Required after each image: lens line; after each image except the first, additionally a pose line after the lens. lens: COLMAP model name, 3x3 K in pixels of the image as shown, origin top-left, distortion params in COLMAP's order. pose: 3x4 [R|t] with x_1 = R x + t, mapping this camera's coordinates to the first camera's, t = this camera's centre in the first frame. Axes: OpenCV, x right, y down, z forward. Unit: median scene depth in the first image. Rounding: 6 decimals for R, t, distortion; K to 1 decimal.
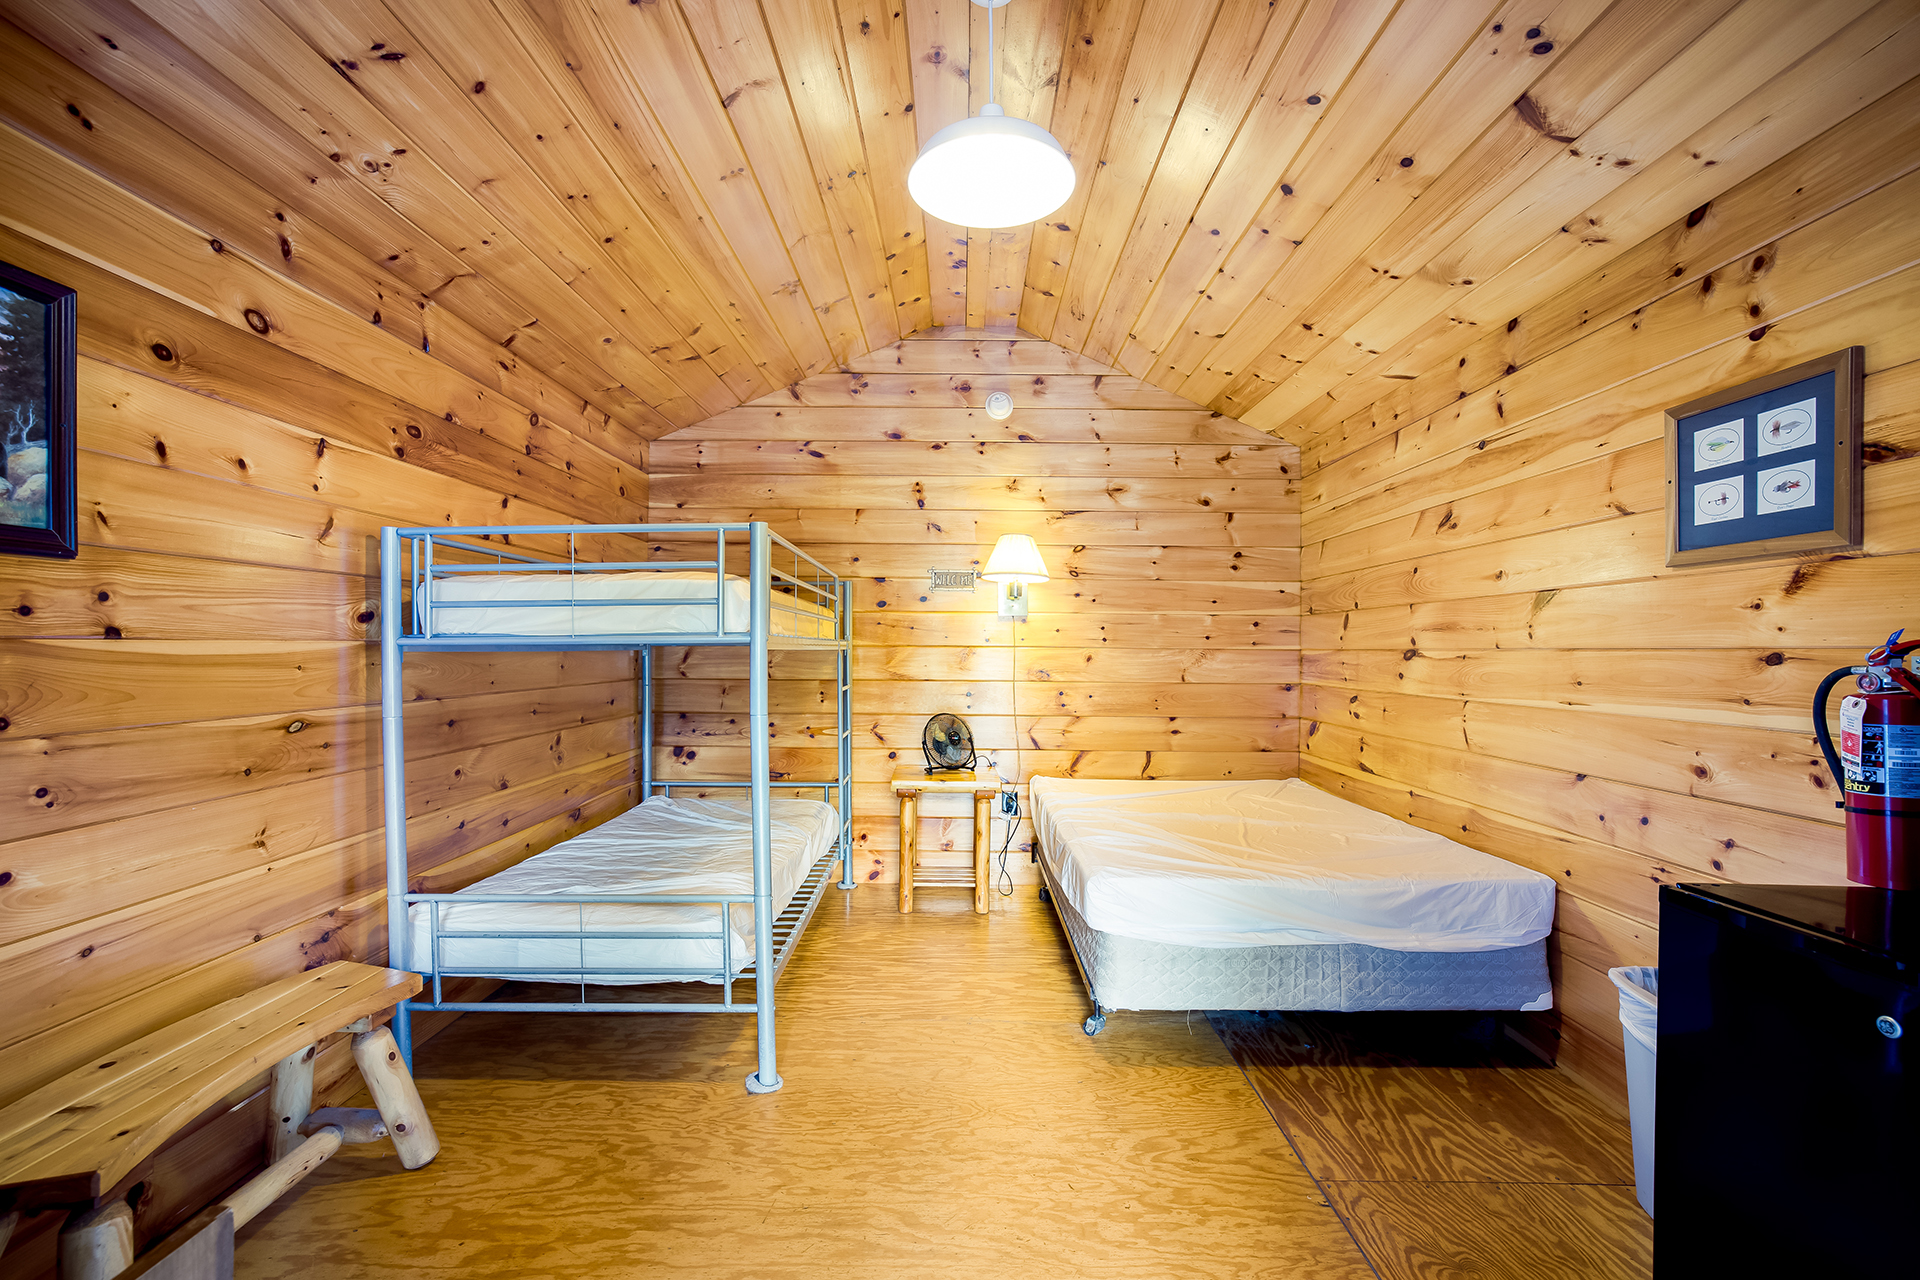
lens RADIAL K [[847.9, 0, 963.0], [0, 847.9, 645.8], [0, 0, 1]] dist [-0.016470, 0.003962]
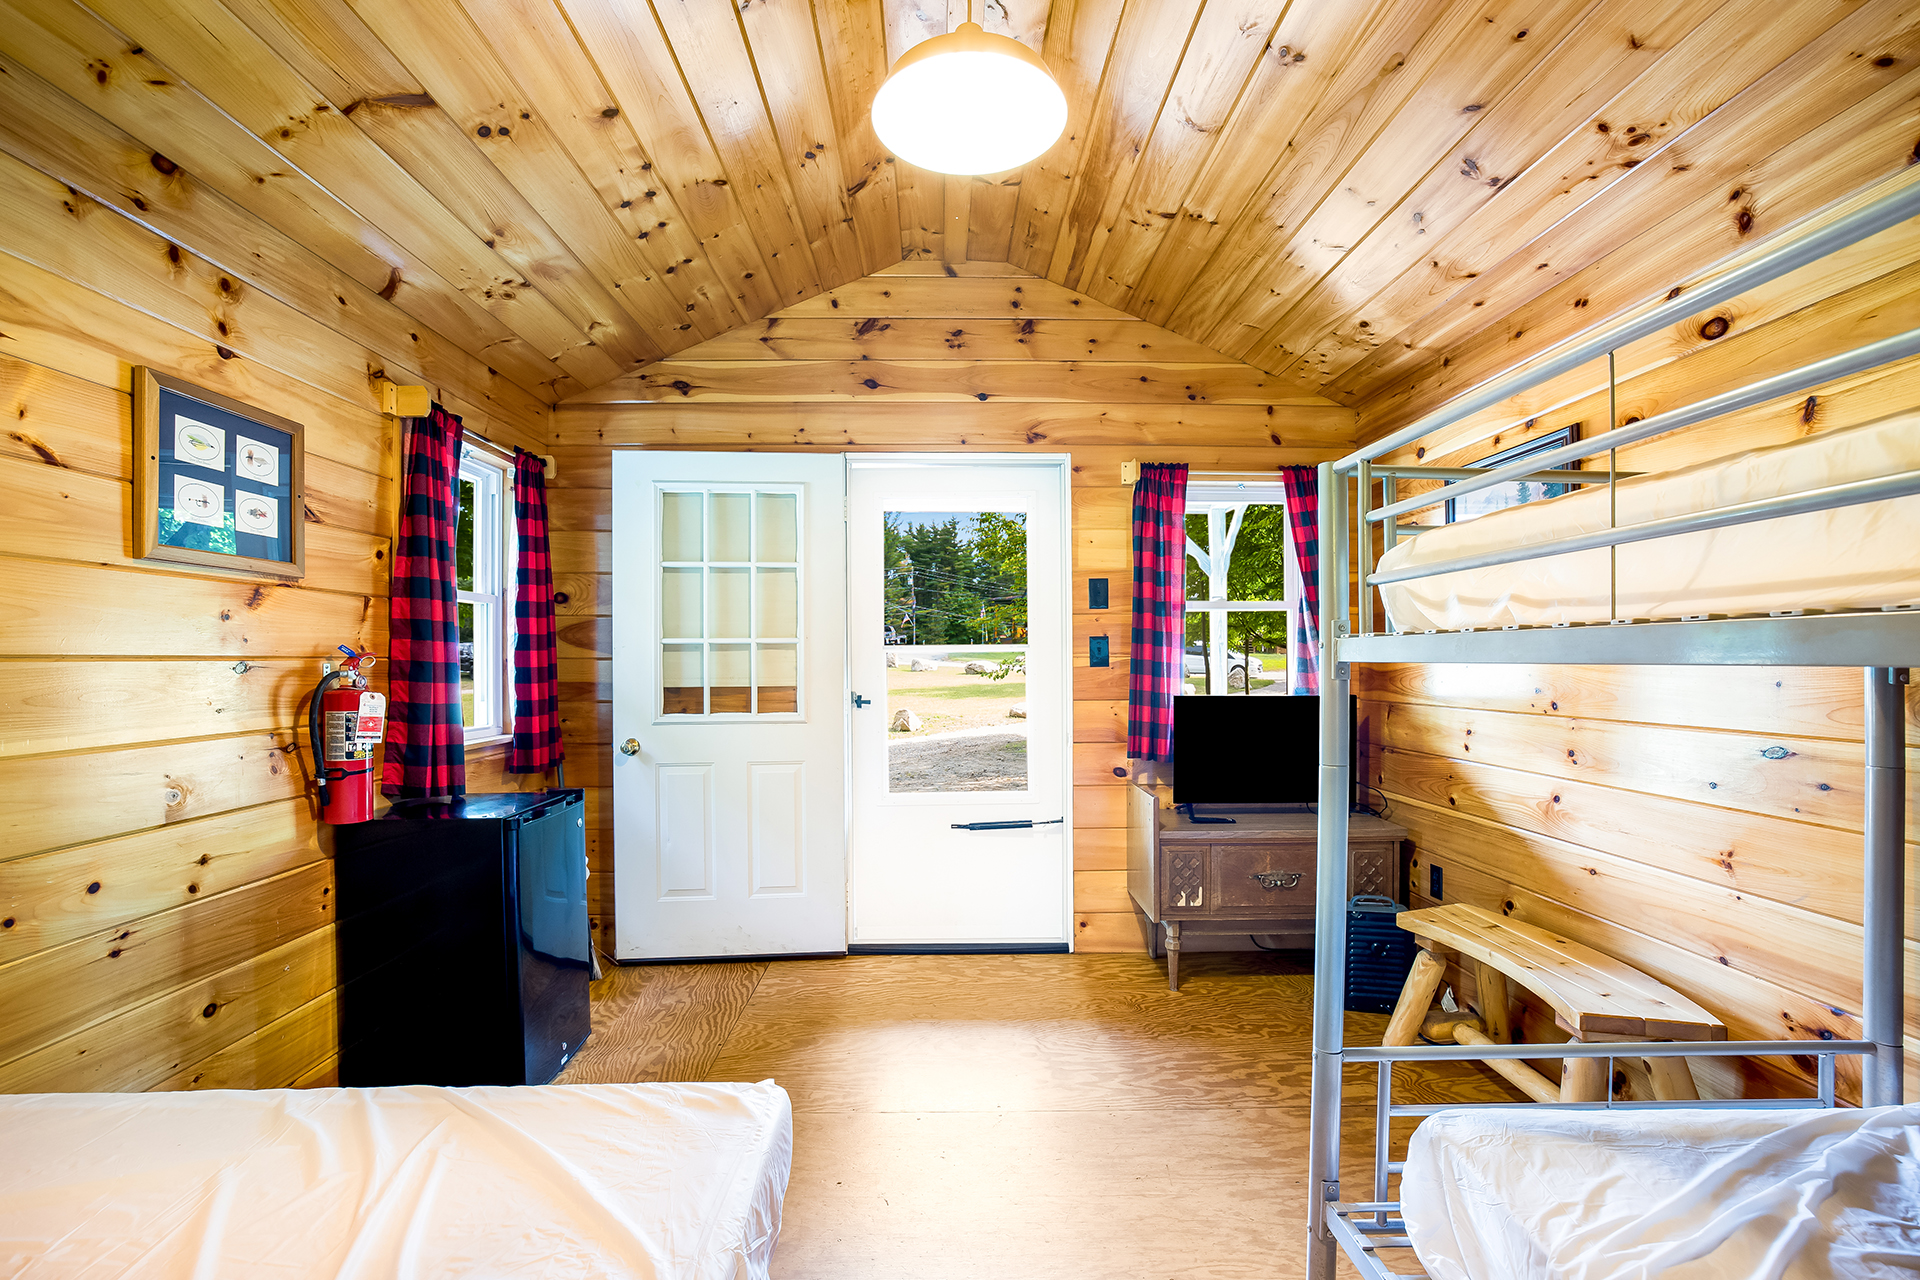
lens RADIAL K [[847.9, 0, 958.9], [0, 847.9, 650.4], [0, 0, 1]] dist [-0.016470, 0.003962]
pose [[-0.999740, -0.002617, -0.022653, 0.043554], [-0.002321, 0.999912, -0.013079, 0.003398], [0.022685, -0.013023, -0.999658, 1.321417]]
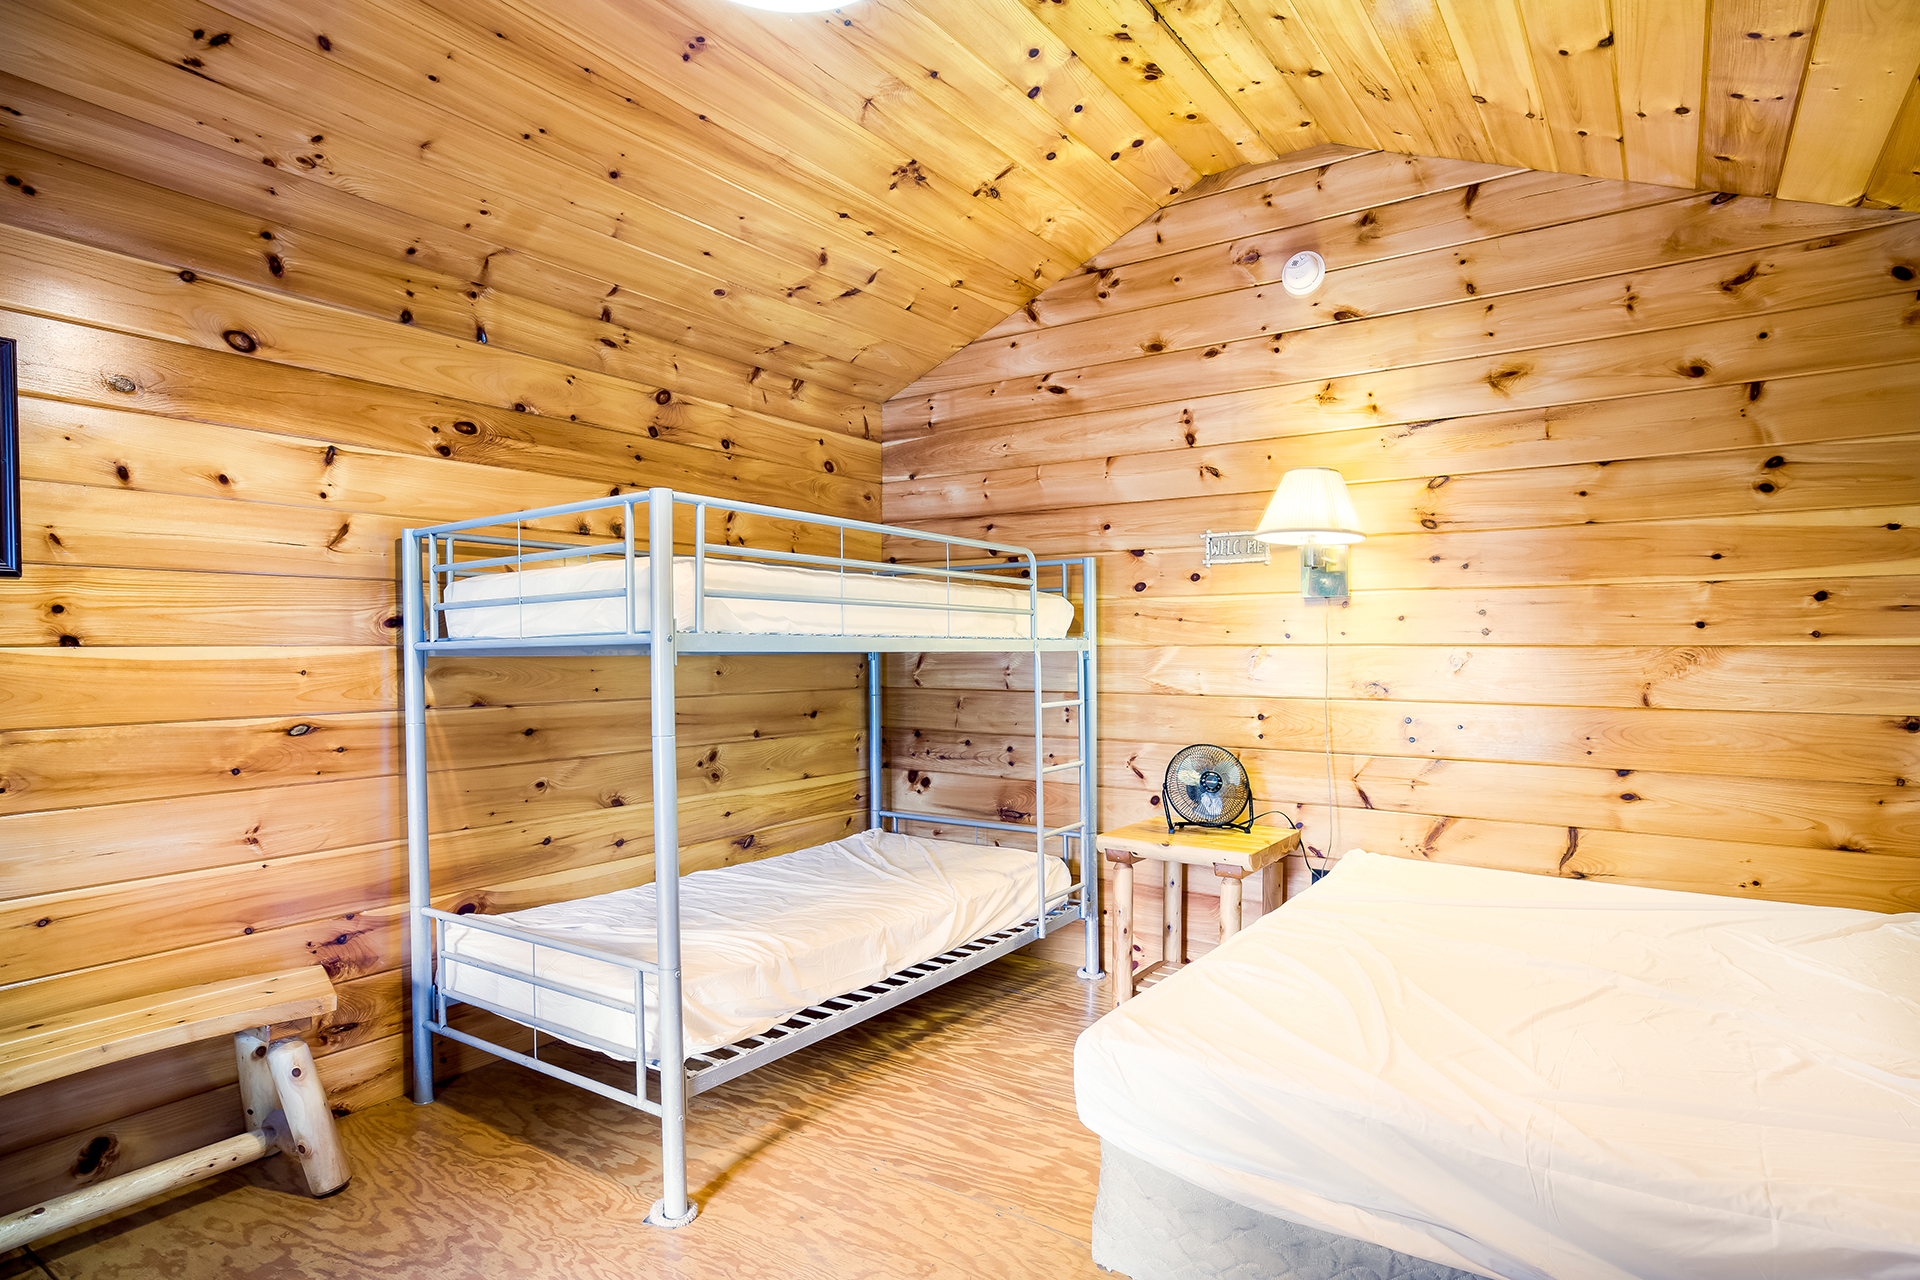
lens RADIAL K [[1039.3, 0, 950.8], [0, 1039.3, 654.2], [0, 0, 1]] dist [-0.006042, 0.010462]
pose [[0.820669, -0.004496, -0.571386, 0.420203], [0.008346, 0.999957, 0.004120, 0.003576], [0.571343, -0.008150, 0.820671, 0.297533]]
